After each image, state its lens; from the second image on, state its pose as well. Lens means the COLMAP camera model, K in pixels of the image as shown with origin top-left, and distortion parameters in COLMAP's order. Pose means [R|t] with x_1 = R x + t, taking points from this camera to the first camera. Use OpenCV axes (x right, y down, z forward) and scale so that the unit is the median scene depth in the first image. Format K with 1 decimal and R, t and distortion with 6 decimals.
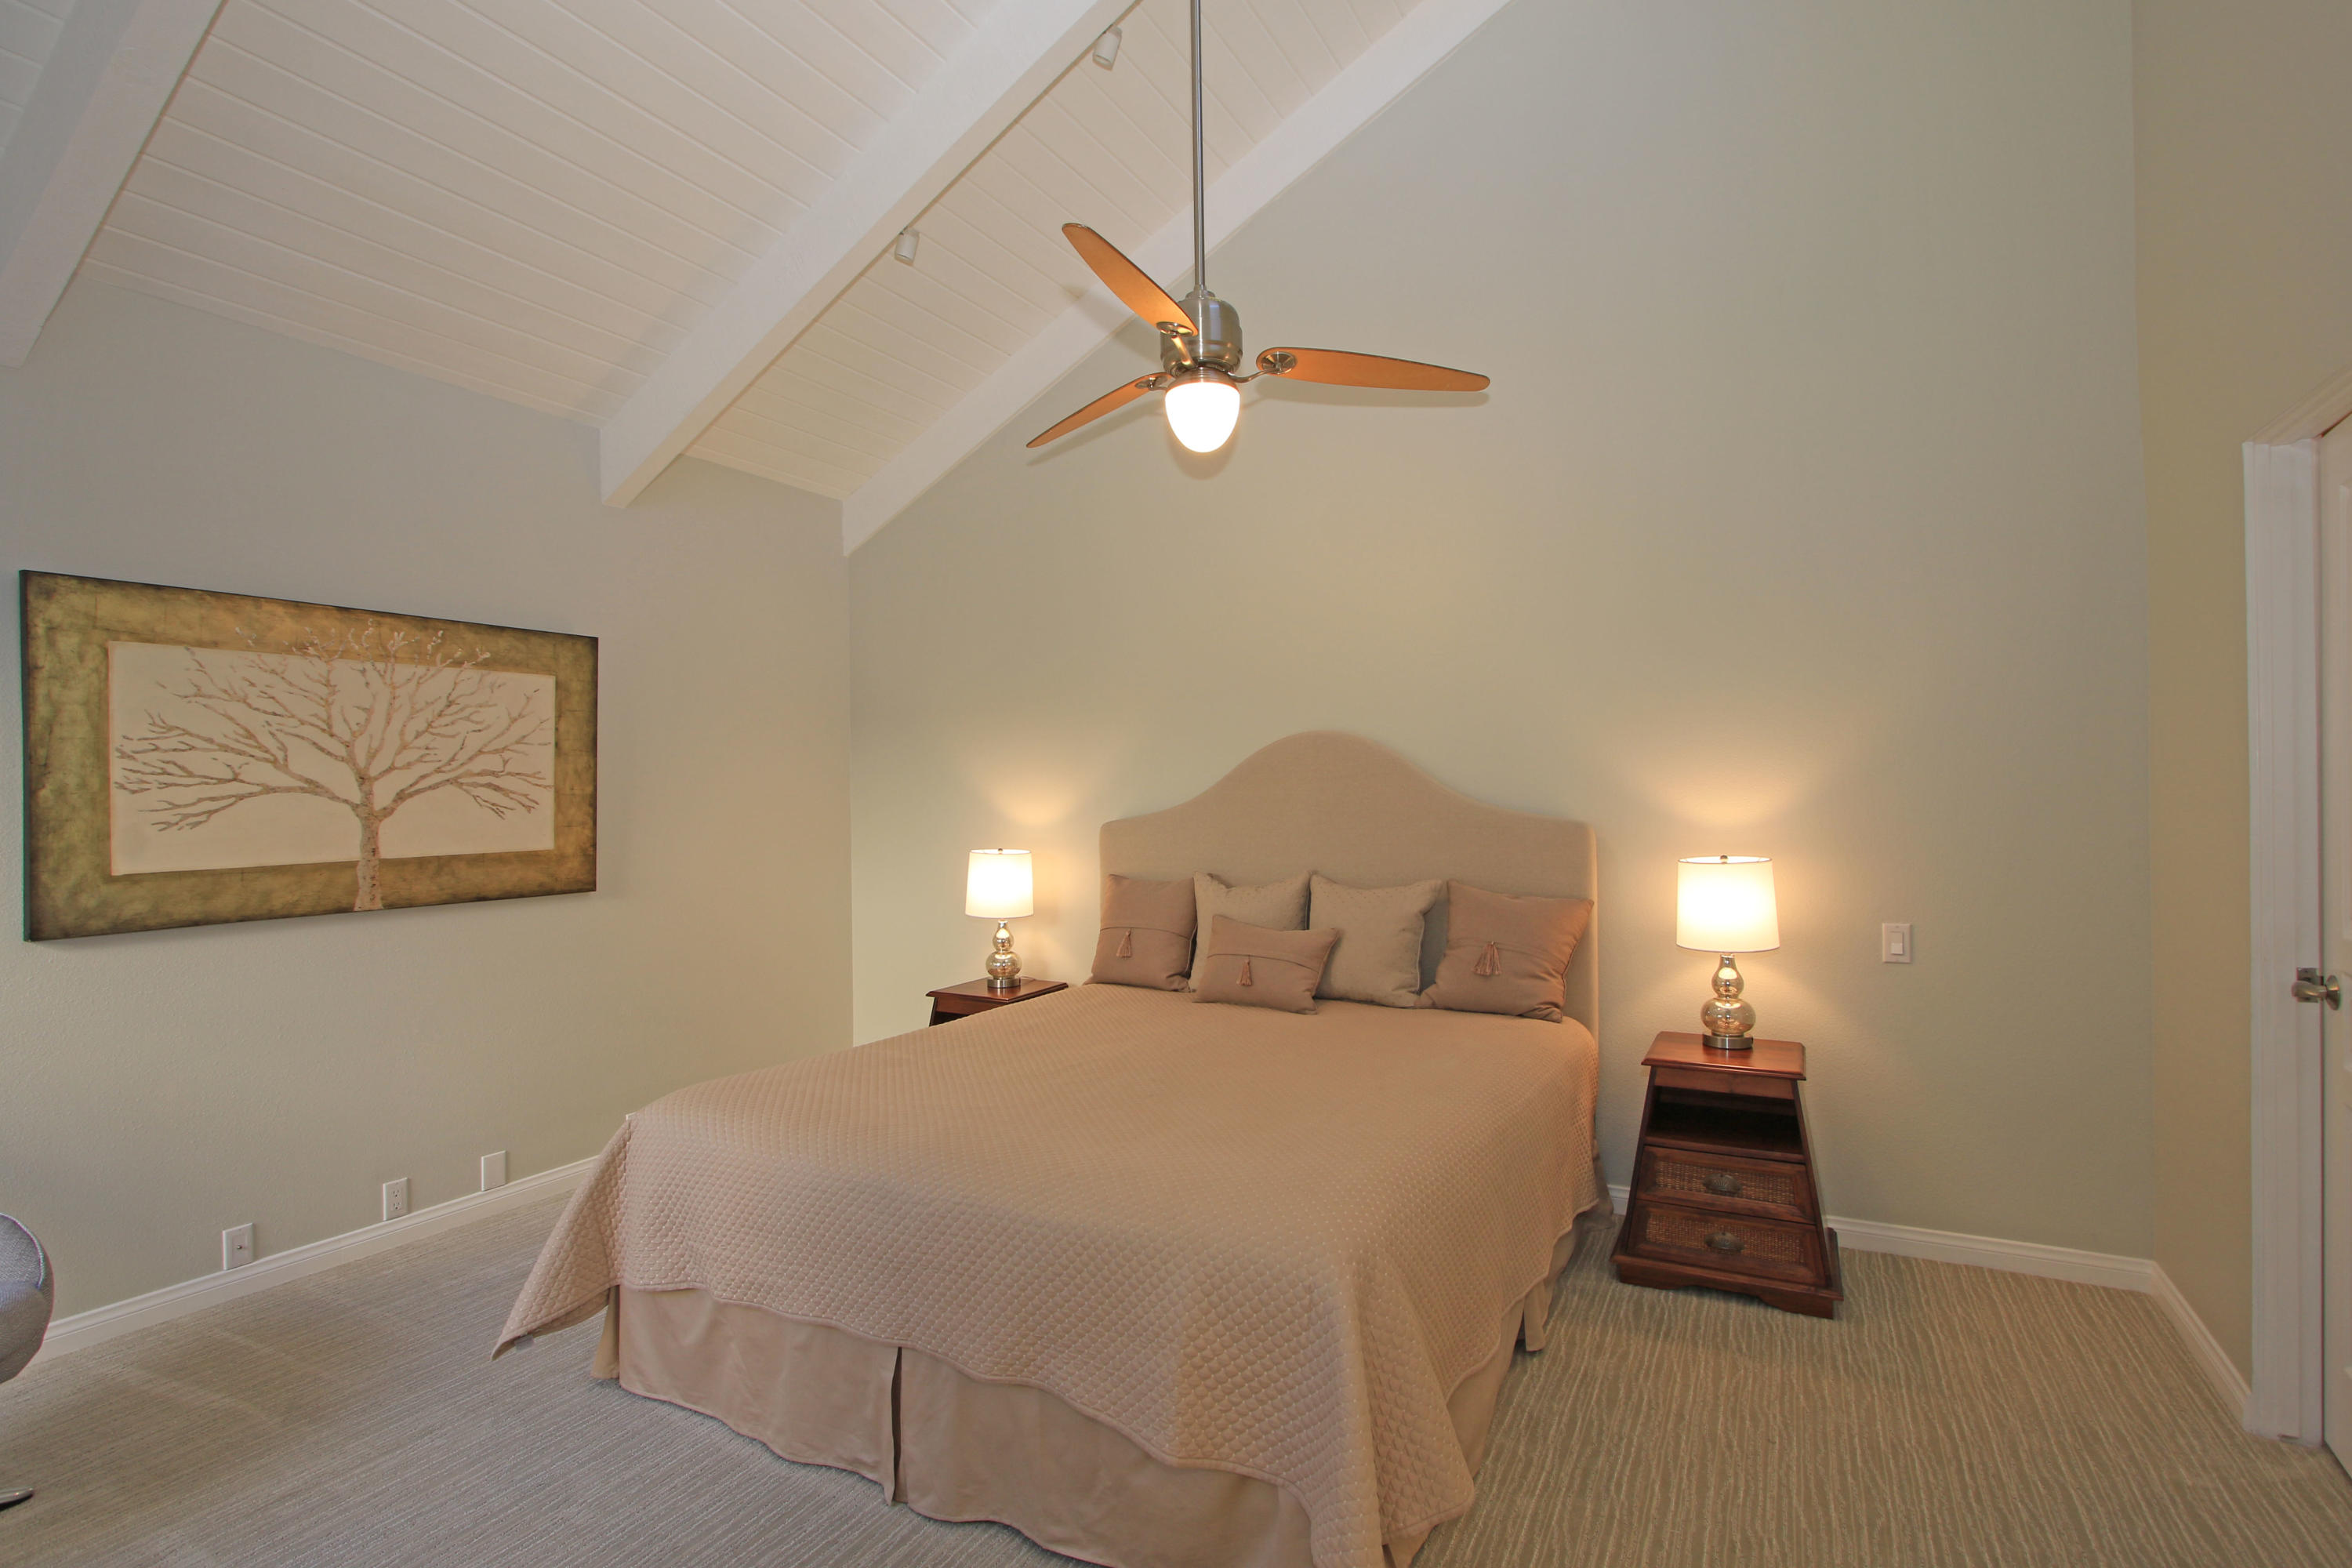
lens RADIAL K [[1139.7, 0, 1175.9], [0, 1139.7, 794.7], [0, 0, 1]] dist [-0.018386, 0.003897]
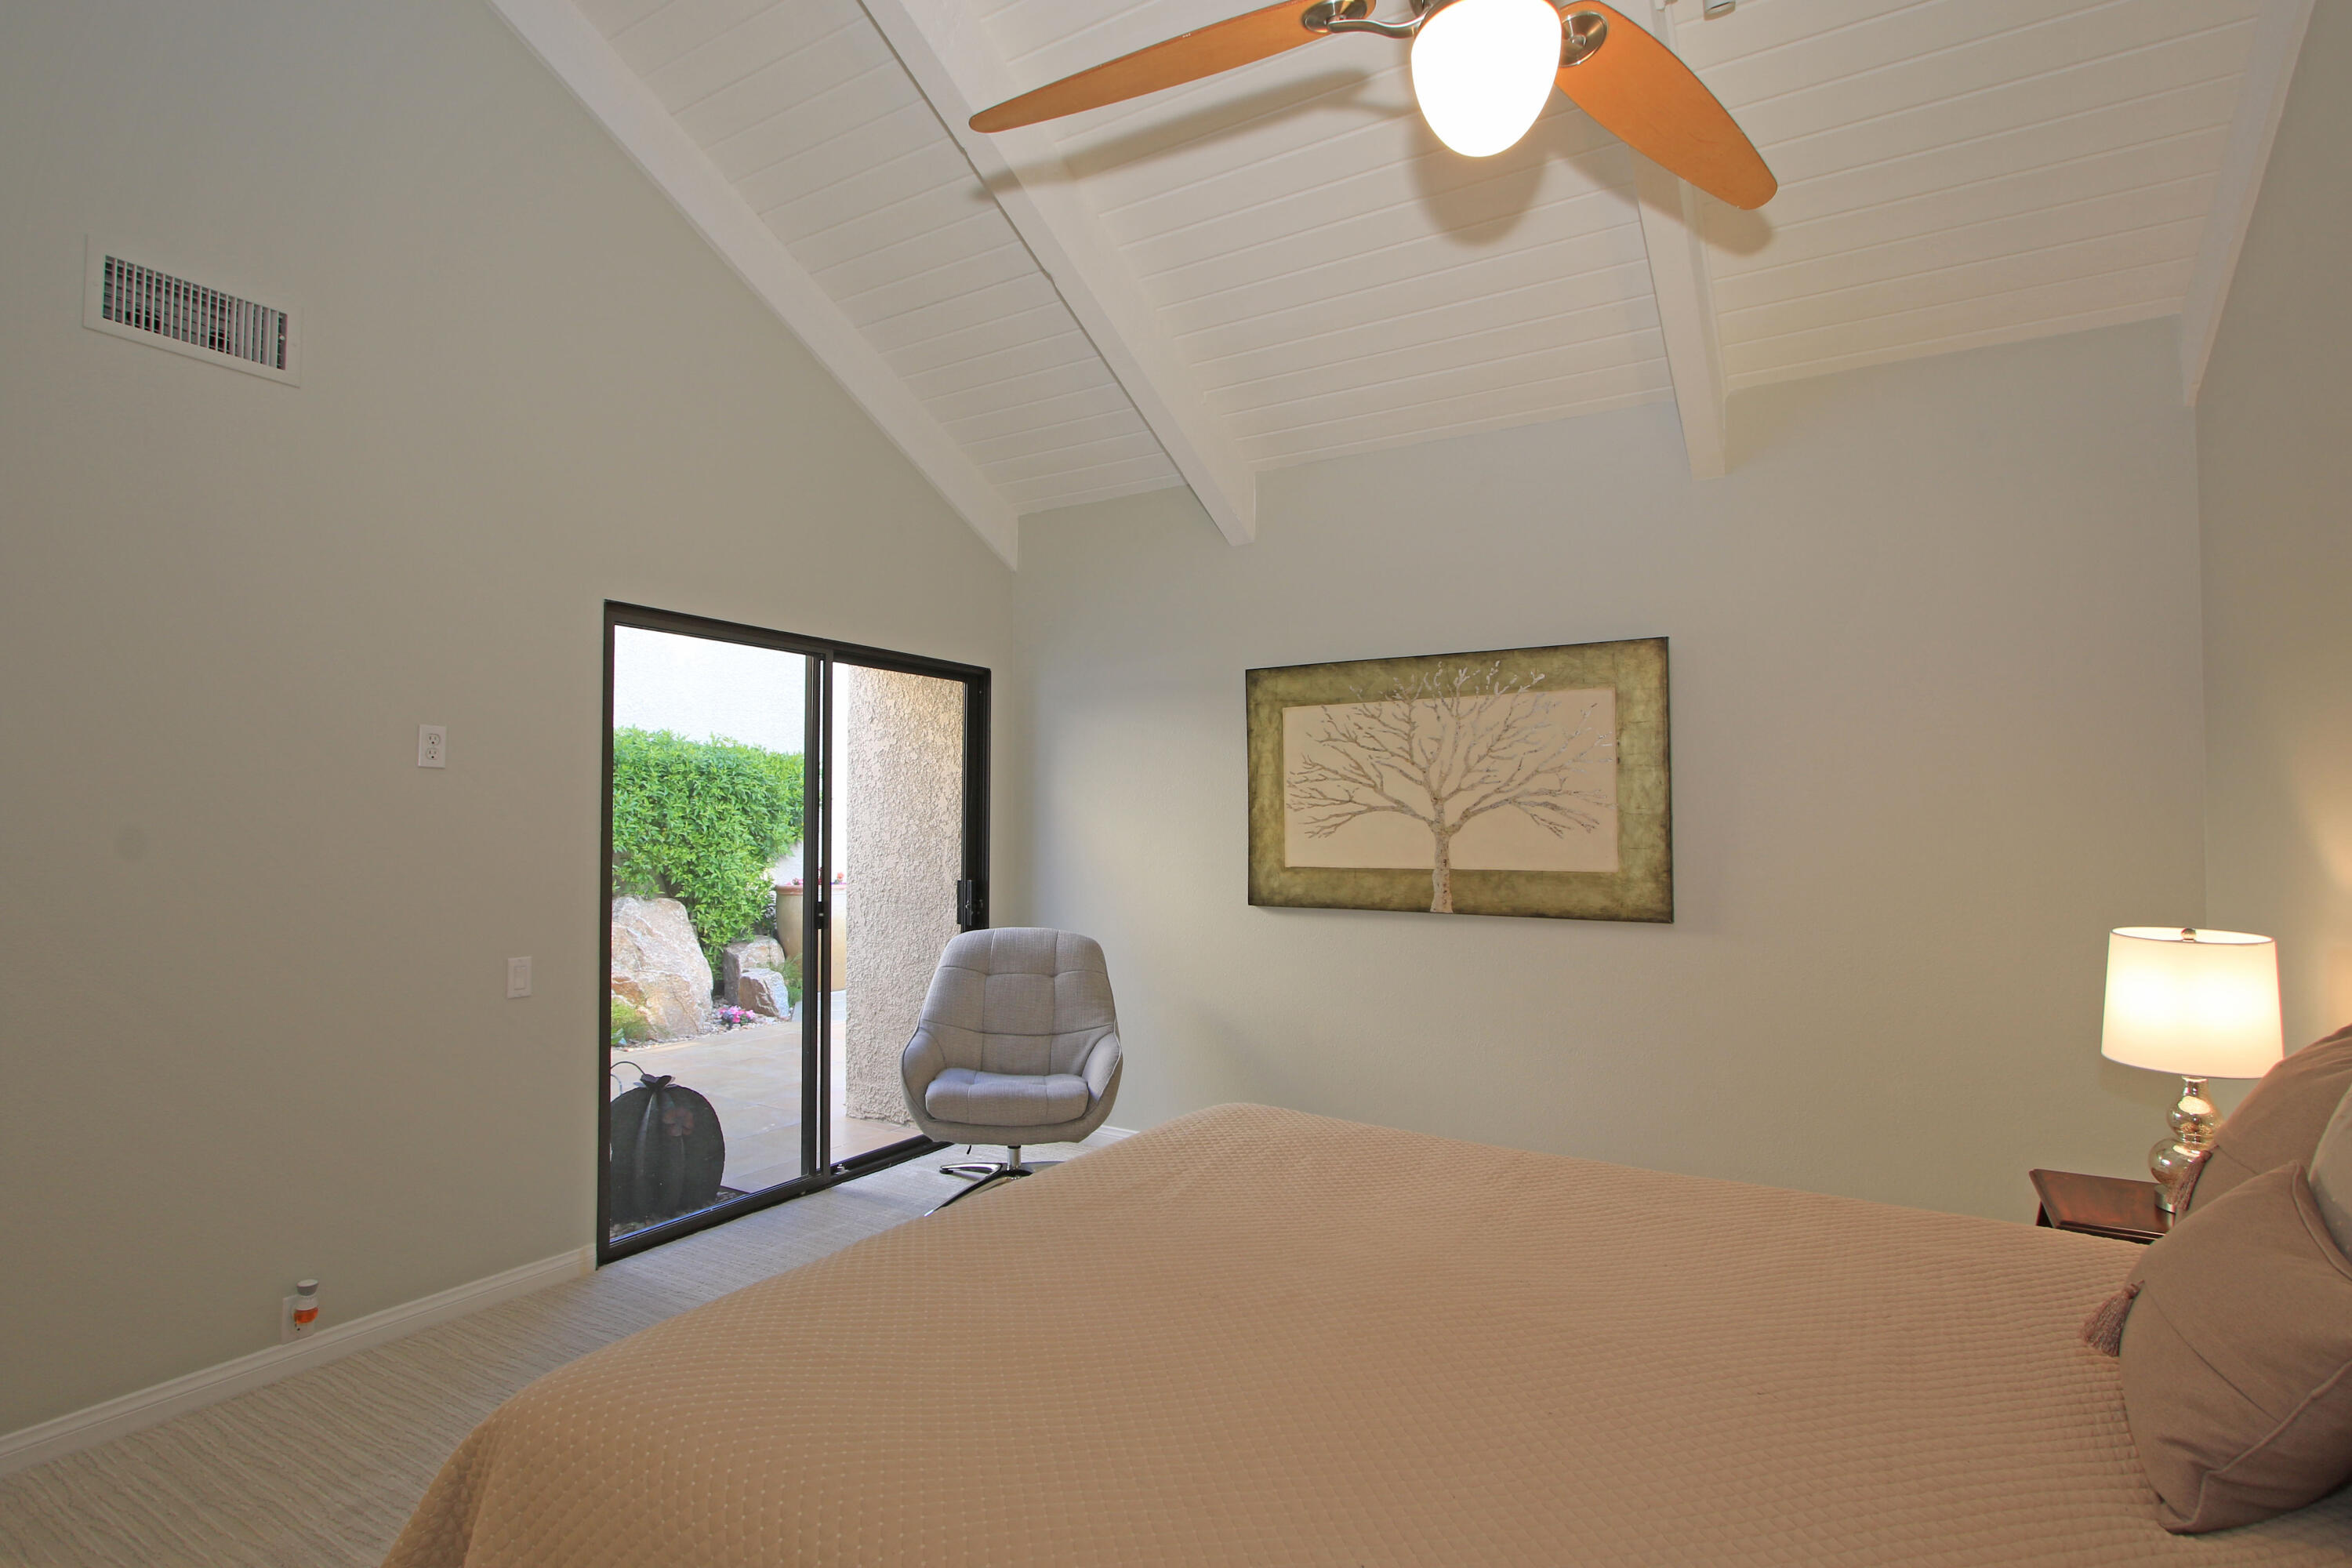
lens RADIAL K [[1139.7, 0, 1174.1], [0, 1139.7, 795.6], [0, 0, 1]] dist [-0.018386, 0.003897]
pose [[-0.051904, -0.010996, -0.998592, 0.472929], [-0.004786, 0.999931, -0.010762, -0.003936], [0.998641, 0.004221, -0.051953, 0.794101]]
